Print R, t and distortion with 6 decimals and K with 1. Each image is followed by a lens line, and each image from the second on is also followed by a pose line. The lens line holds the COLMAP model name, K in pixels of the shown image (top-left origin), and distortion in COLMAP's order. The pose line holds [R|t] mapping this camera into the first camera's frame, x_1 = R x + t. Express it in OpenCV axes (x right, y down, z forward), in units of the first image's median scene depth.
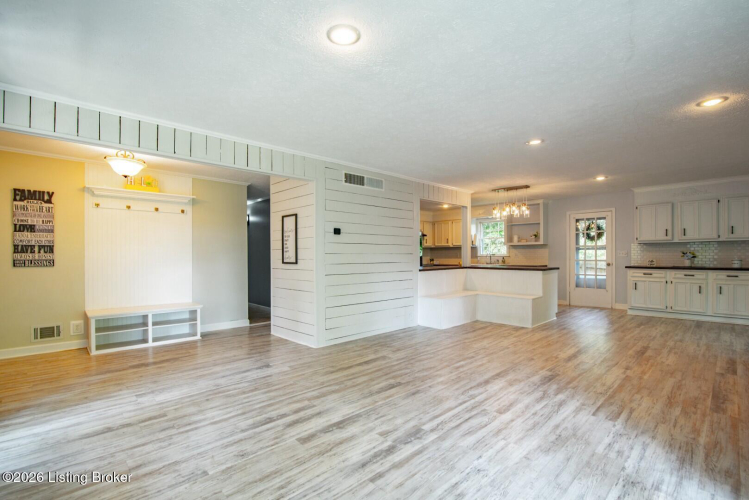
lens RADIAL K [[344.7, 0, 372.0], [0, 344.7, 252.5], [0, 0, 1]] dist [-0.019867, 0.000298]
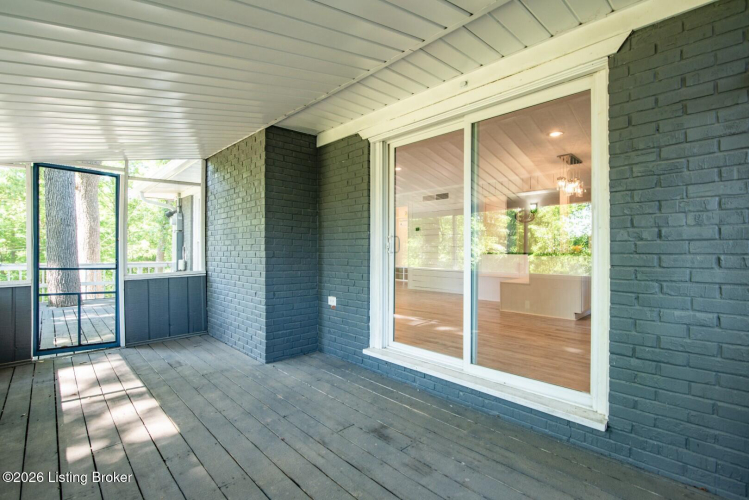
lens RADIAL K [[344.7, 0, 372.0], [0, 344.7, 252.5], [0, 0, 1]] dist [-0.019867, 0.000298]
pose [[0.009506, 0.010094, -0.999904, 1.967277], [0.005618, 0.999933, 0.010148, 0.049816], [0.999939, -0.005714, 0.009449, 0.820164]]
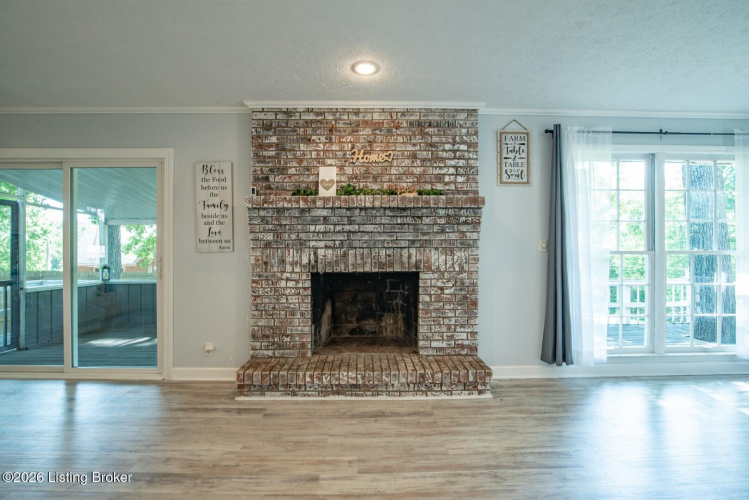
lens RADIAL K [[344.7, 0, 372.0], [0, 344.7, 252.5], [0, 0, 1]] dist [-0.019867, 0.000298]
pose [[-0.739788, 0.004052, 0.672828, 0.295870], [0.000447, 0.999985, -0.005530, 0.010043], [-0.672840, -0.003790, -0.739778, 1.118360]]
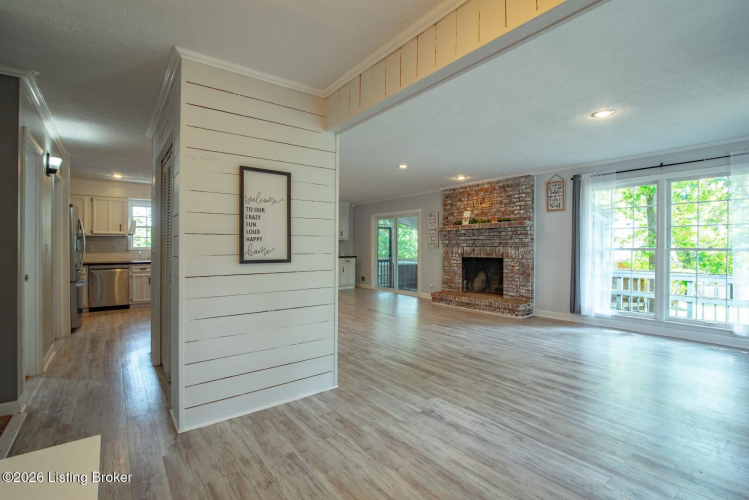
lens RADIAL K [[344.7, 0, 372.0], [0, 344.7, 252.5], [0, 0, 1]] dist [-0.019867, 0.000298]
pose [[0.116416, -0.009201, 0.993158, -0.863318], [-0.005942, 0.999933, 0.009960, 0.011217], [-0.993183, -0.007061, 0.116353, 0.908864]]
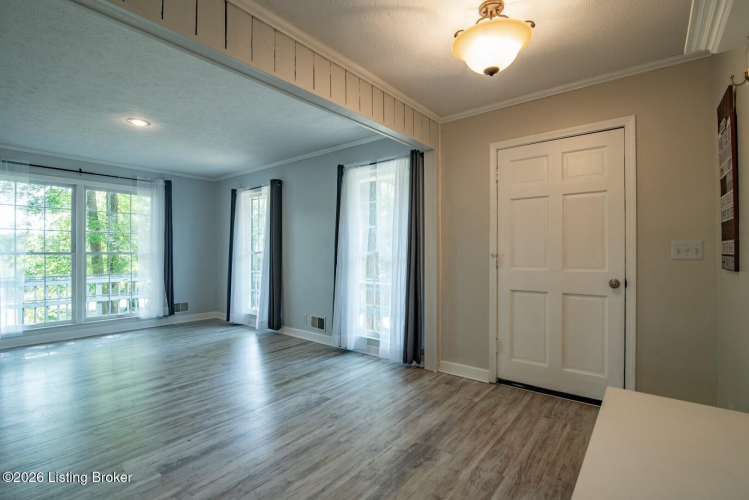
lens RADIAL K [[350.0, 0, 371.9], [0, 350.0, 252.2], [0, 0, 1]] dist [-0.021710, 0.000022]
pose [[-0.991229, 0.006492, -0.131994, -0.472902], [0.007542, 0.999944, -0.007457, 0.018101], [0.131938, -0.008387, -0.991223, 1.356365]]
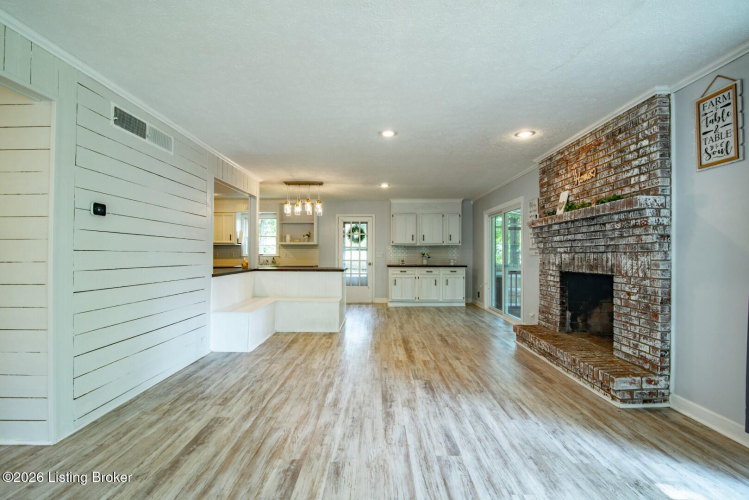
lens RADIAL K [[344.7, 0, 372.0], [0, 344.7, 252.5], [0, 0, 1]] dist [-0.019867, 0.000298]
pose [[0.697008, 0.010182, 0.716991, -0.204945], [-0.009267, 0.999944, -0.005192, 0.005252], [-0.717003, -0.003025, 0.697063, 0.364764]]
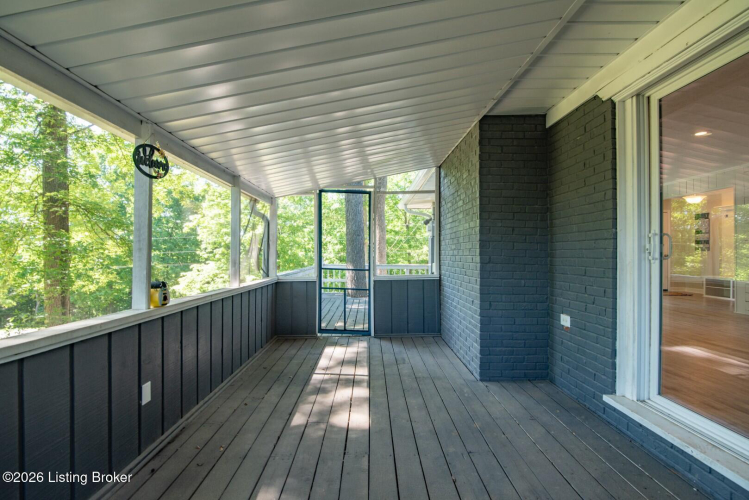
lens RADIAL K [[342.8, 0, 373.9], [0, 342.8, 251.5], [0, 0, 1]] dist [-0.018726, 0.000068]
pose [[-0.678186, -0.001327, -0.734889, 1.842737], [0.007227, 0.999938, -0.008474, 0.048642], [0.734855, -0.011058, -0.678134, 0.905682]]
